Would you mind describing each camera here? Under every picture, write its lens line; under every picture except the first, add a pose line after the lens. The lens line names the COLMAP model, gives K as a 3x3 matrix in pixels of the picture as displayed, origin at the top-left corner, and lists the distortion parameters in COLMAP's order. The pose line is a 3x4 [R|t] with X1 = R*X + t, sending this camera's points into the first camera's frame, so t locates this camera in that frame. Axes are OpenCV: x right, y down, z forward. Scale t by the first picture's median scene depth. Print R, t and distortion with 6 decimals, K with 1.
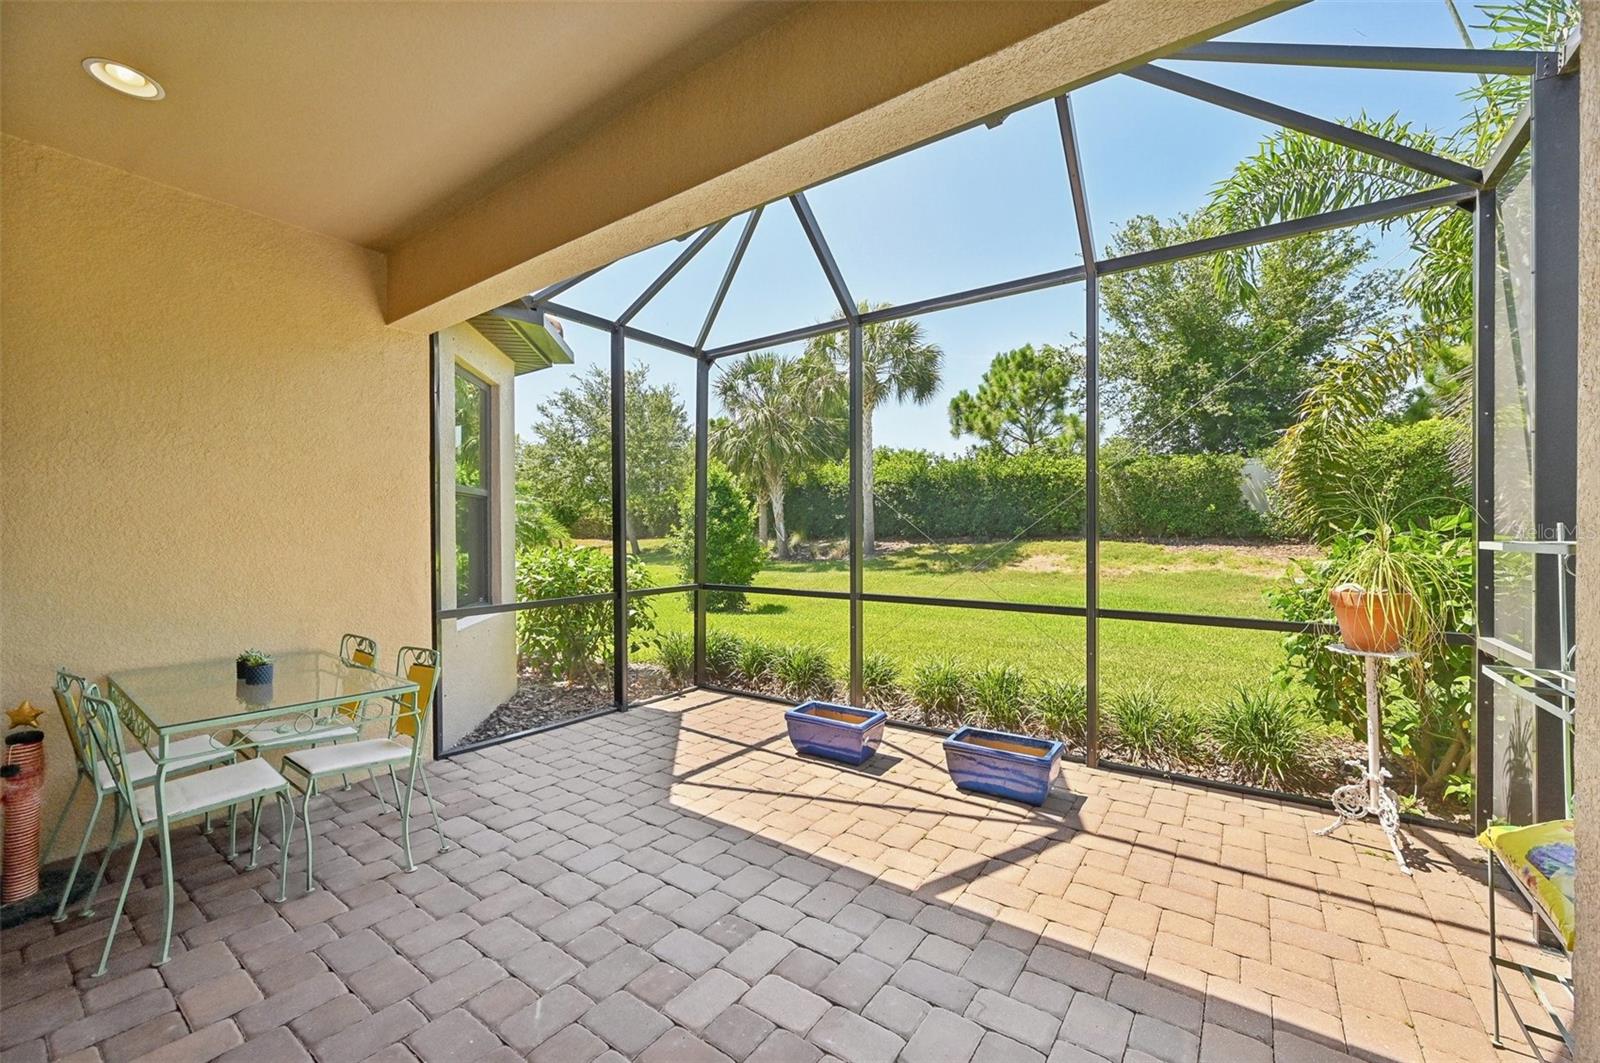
lens RADIAL K [[638.8, 0, 772.3], [0, 638.8, 538.3], [0, 0, 1]] dist [-0.000030, -0.000012]
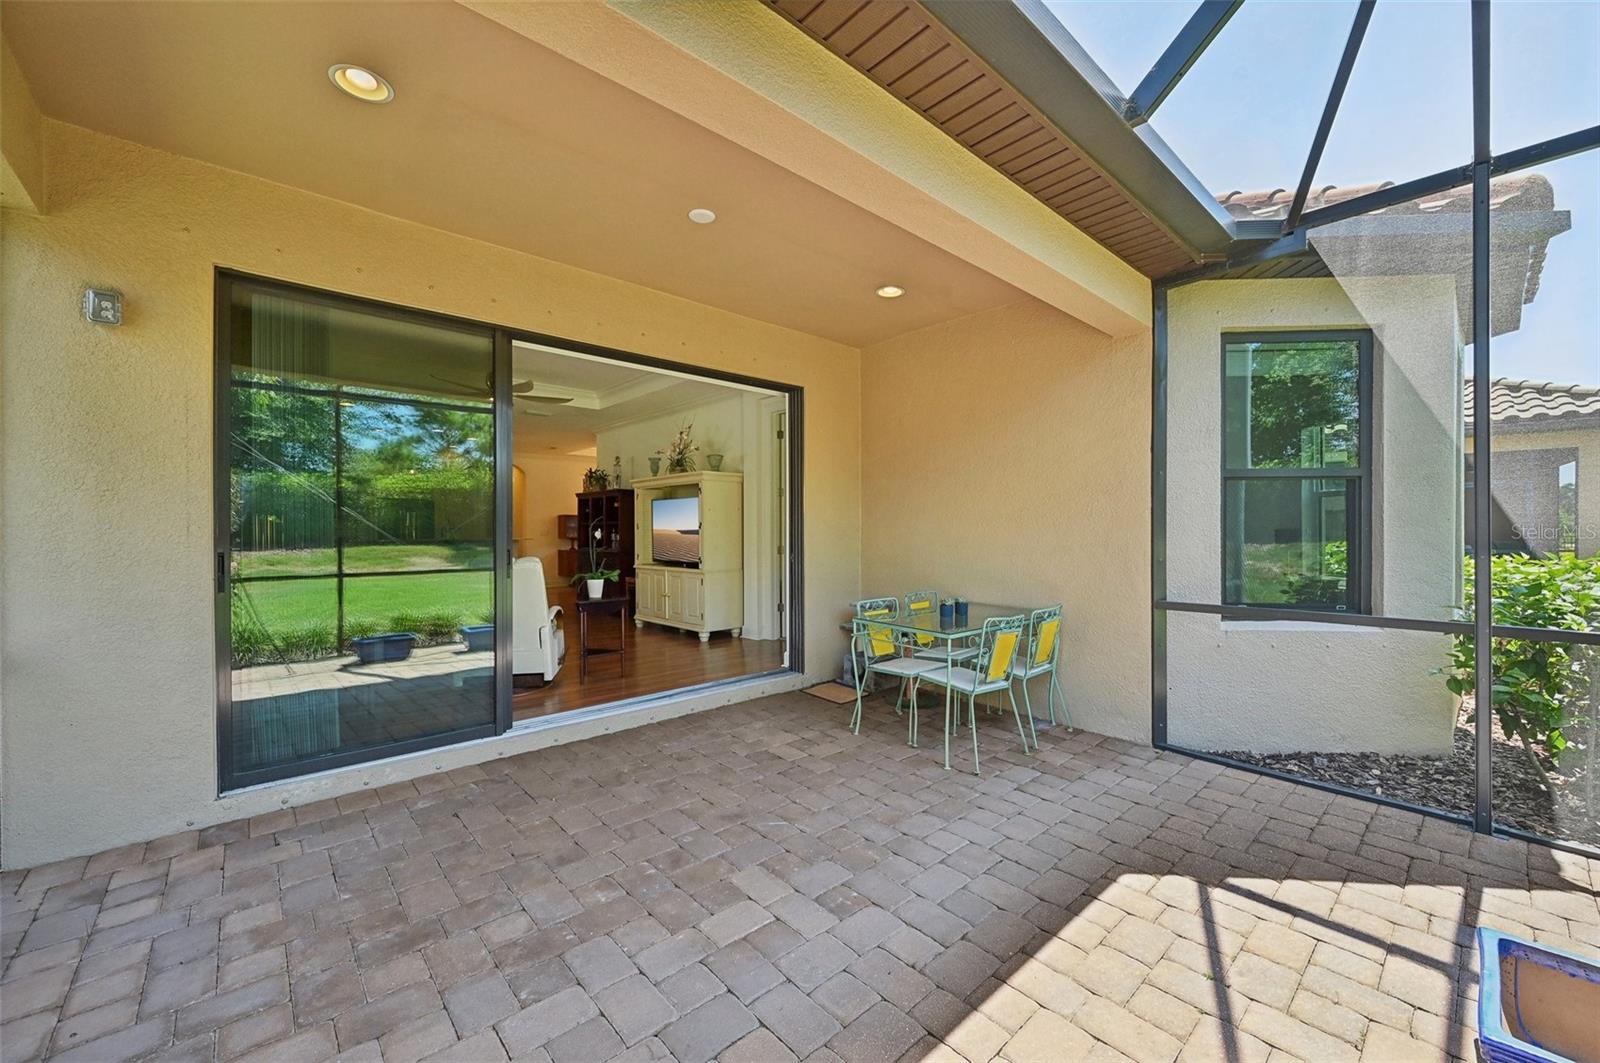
lens RADIAL K [[626.7, 0, 800.0], [0, 626.7, 531.5], [0, 0, 1]] dist [0.000511, 0.000016]
pose [[-0.197646, 0.004768, -0.980262, 0.581538], [-0.007397, 0.999952, 0.006356, 0.009201], [0.980246, 0.008508, -0.197601, 0.701315]]
